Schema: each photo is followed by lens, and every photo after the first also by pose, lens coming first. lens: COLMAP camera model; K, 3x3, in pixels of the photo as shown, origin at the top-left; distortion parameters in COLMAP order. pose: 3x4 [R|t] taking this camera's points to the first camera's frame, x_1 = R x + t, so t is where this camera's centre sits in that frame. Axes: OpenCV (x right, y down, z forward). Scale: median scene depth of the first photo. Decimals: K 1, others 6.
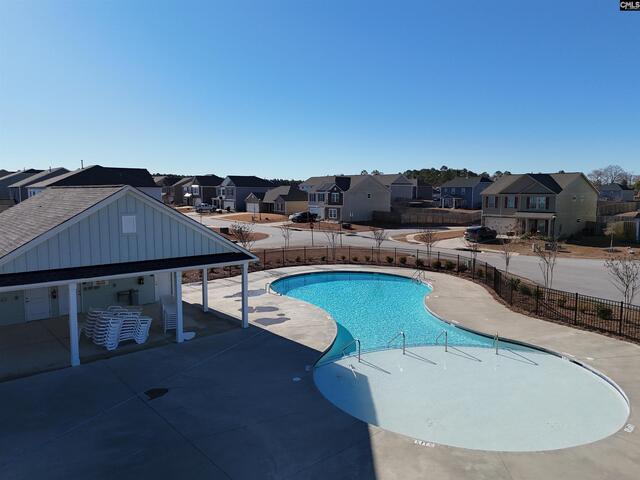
lens RADIAL K [[469.4, 0, 320.0], [0, 469.4, 240.0], [0, 0, 1]] dist [0.072706, -0.047698]
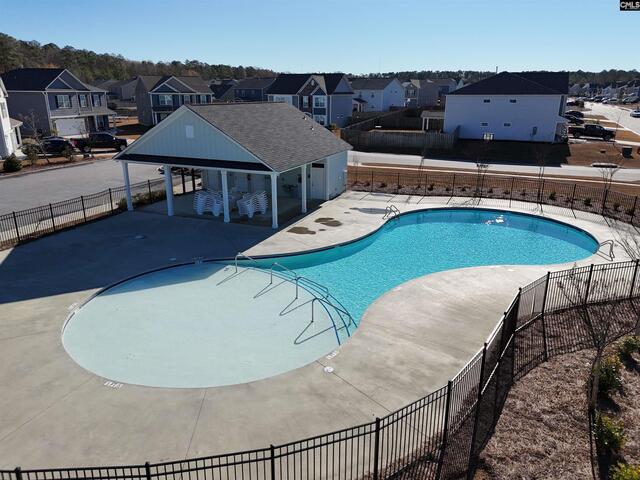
lens RADIAL K [[469.4, 0, 320.0], [0, 469.4, 240.0], [0, 0, 1]] dist [0.072706, -0.047698]
pose [[0.453368, 0.267568, -0.850214, 1.014424], [-0.096029, 0.962989, 0.251853, -0.107534], [0.886135, -0.032536, 0.462283, 0.607061]]
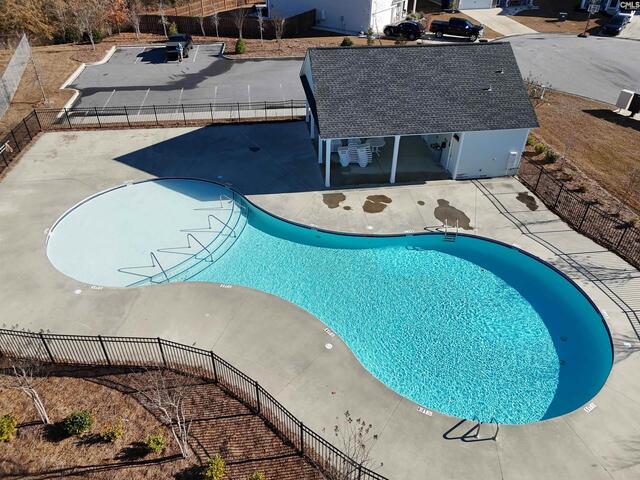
lens RADIAL K [[469.4, 0, 320.0], [0, 469.4, 240.0], [0, 0, 1]] dist [0.072706, -0.047698]
pose [[-0.539608, 0.481557, -0.690598, 0.881039], [-0.101153, 0.777245, 0.621014, -0.537638], [0.835817, 0.404960, -0.370697, 1.672473]]
